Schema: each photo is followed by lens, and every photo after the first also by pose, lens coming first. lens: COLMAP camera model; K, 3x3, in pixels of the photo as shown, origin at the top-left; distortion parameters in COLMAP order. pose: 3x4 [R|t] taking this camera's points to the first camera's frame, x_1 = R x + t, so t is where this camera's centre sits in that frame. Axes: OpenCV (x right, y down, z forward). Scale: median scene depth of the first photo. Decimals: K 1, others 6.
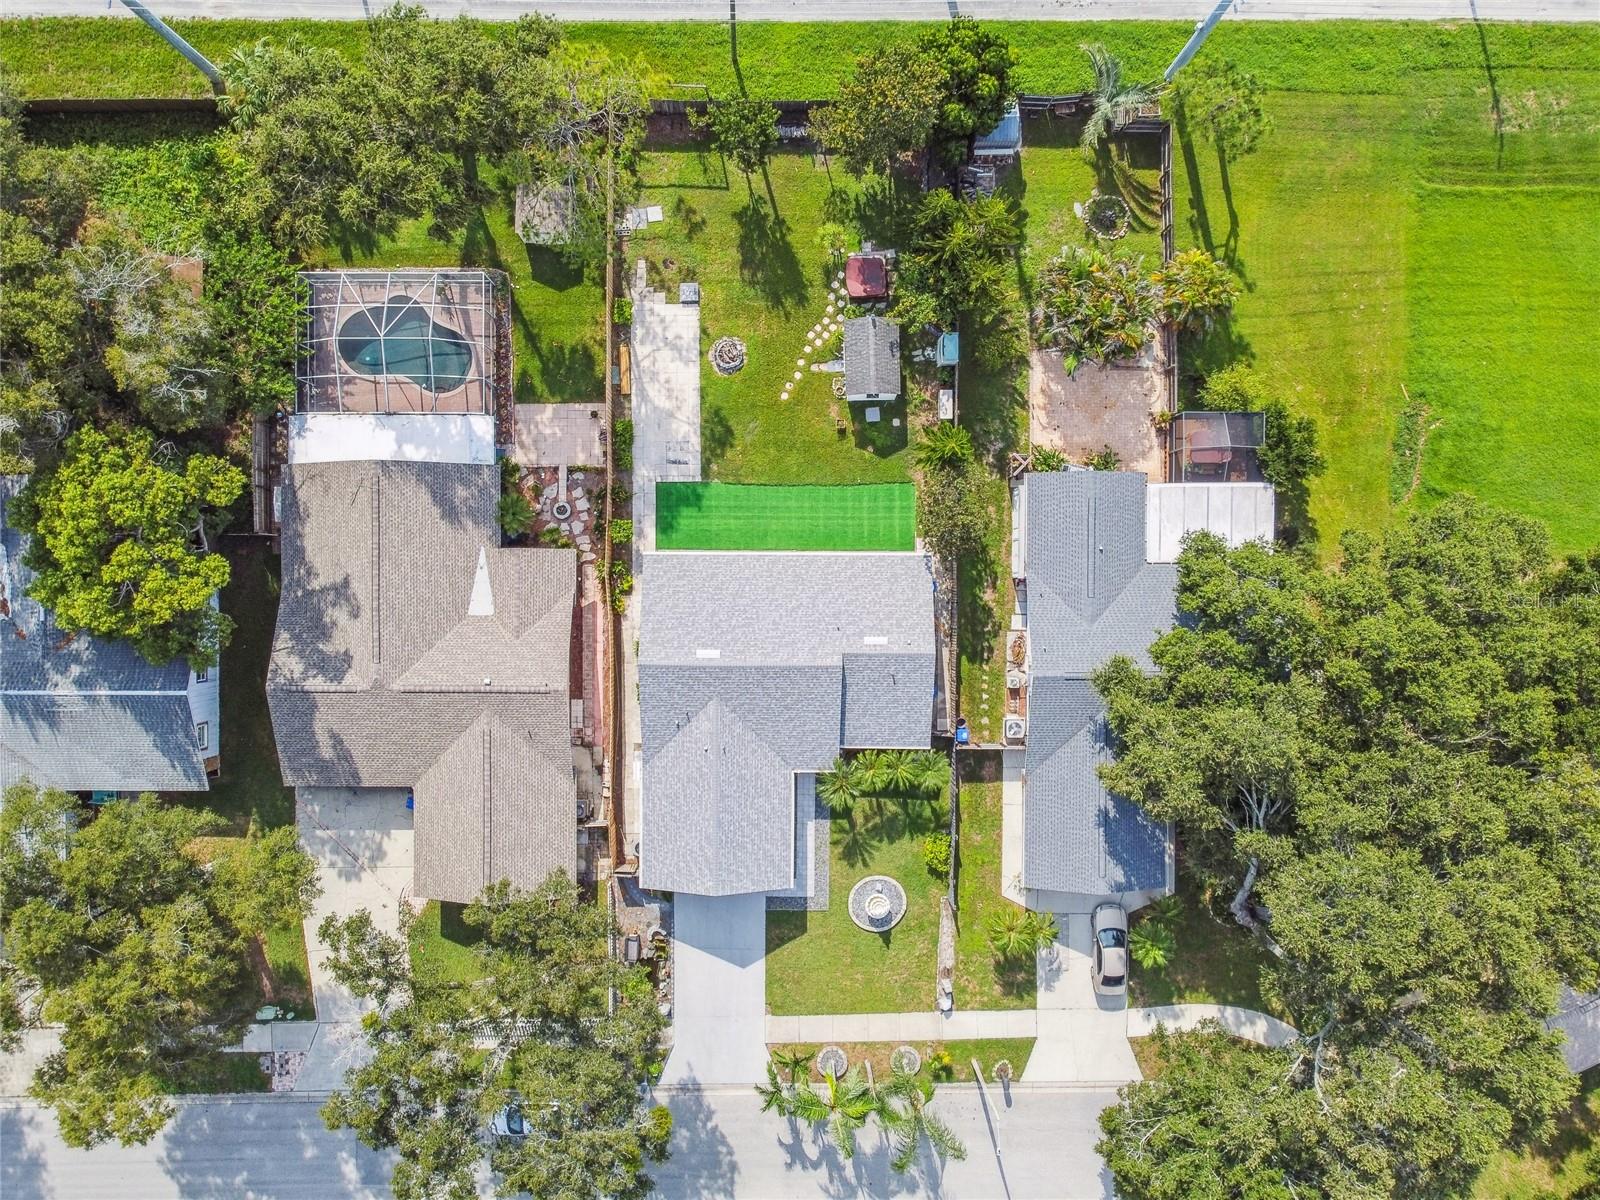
lens RADIAL K [[1204.6, 0, 800.2], [0, 1204.6, 605.6], [0, 0, 1]] dist [0.002417, -0.008098]
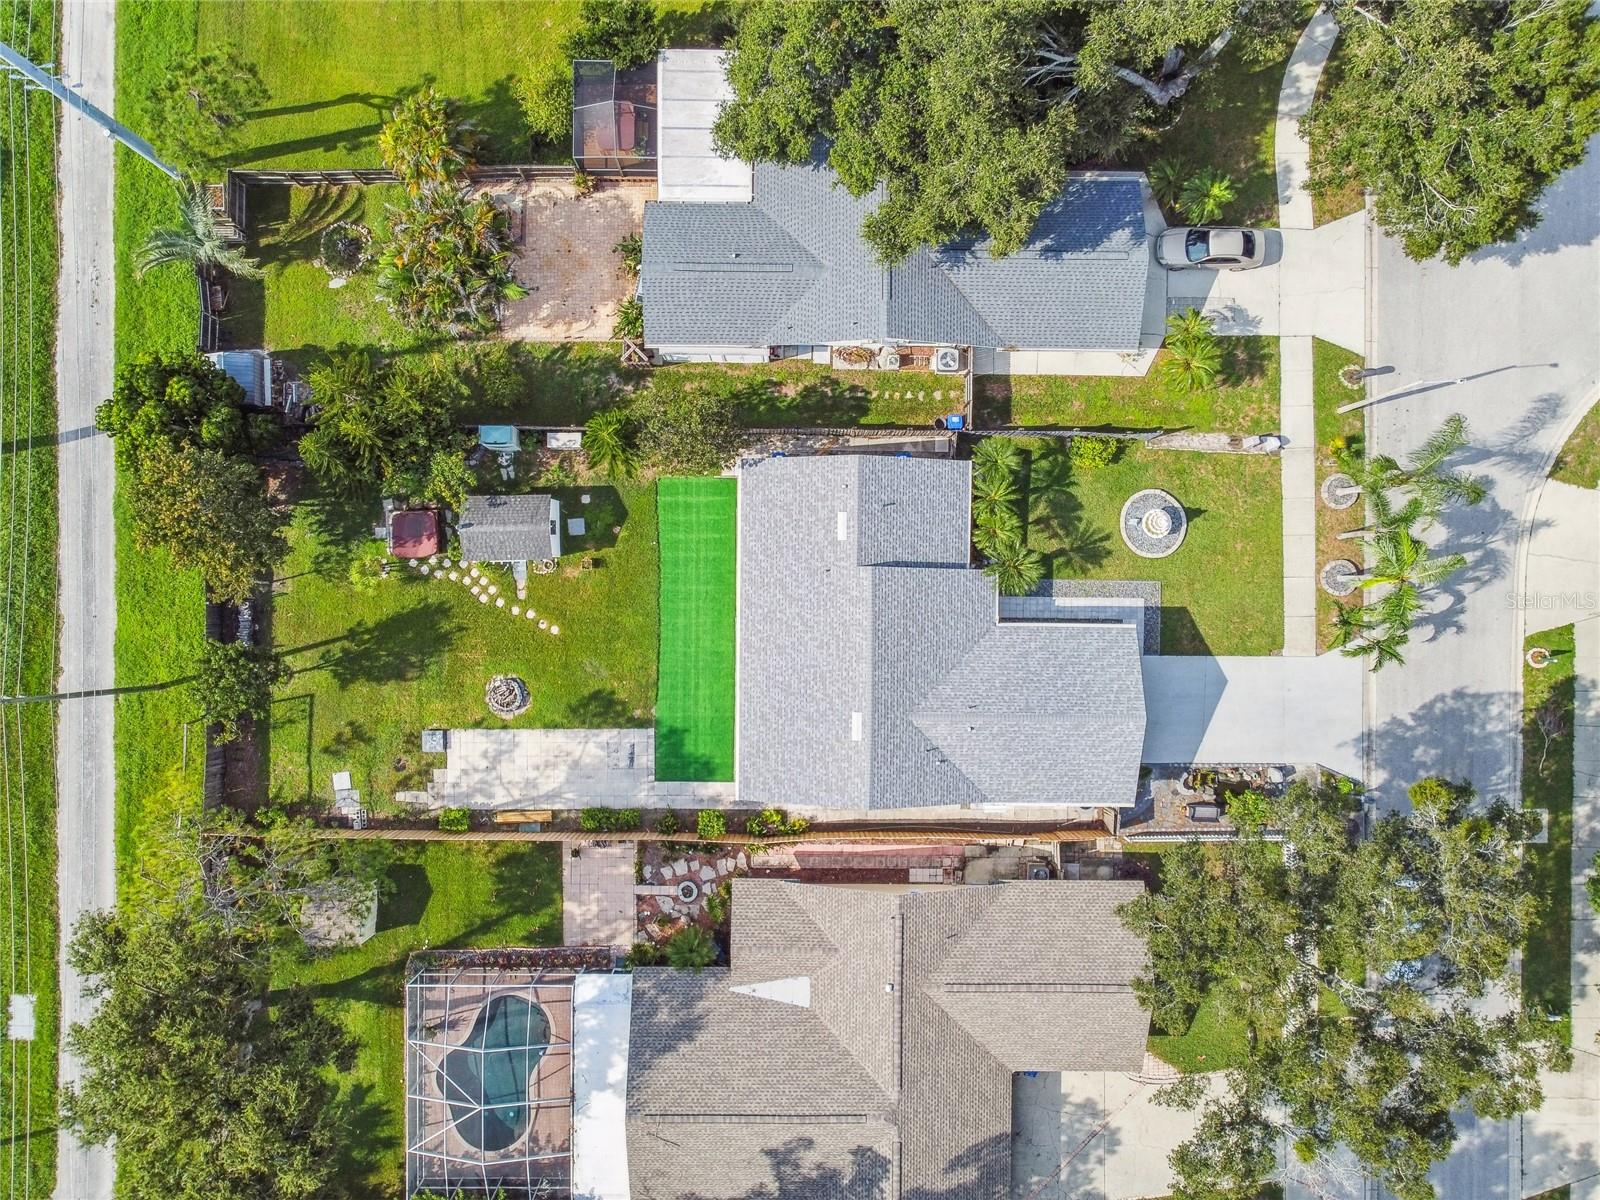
lens RADIAL K [[1204.6, 0, 793.6], [0, 1204.6, 604.8], [0, 0, 1]] dist [0.002417, -0.008098]
pose [[0.005203, -0.999769, -0.020847, 0.023878], [0.999953, 0.005372, -0.008051, 0.001761], [0.008162, -0.020805, 0.999750, 0.152248]]
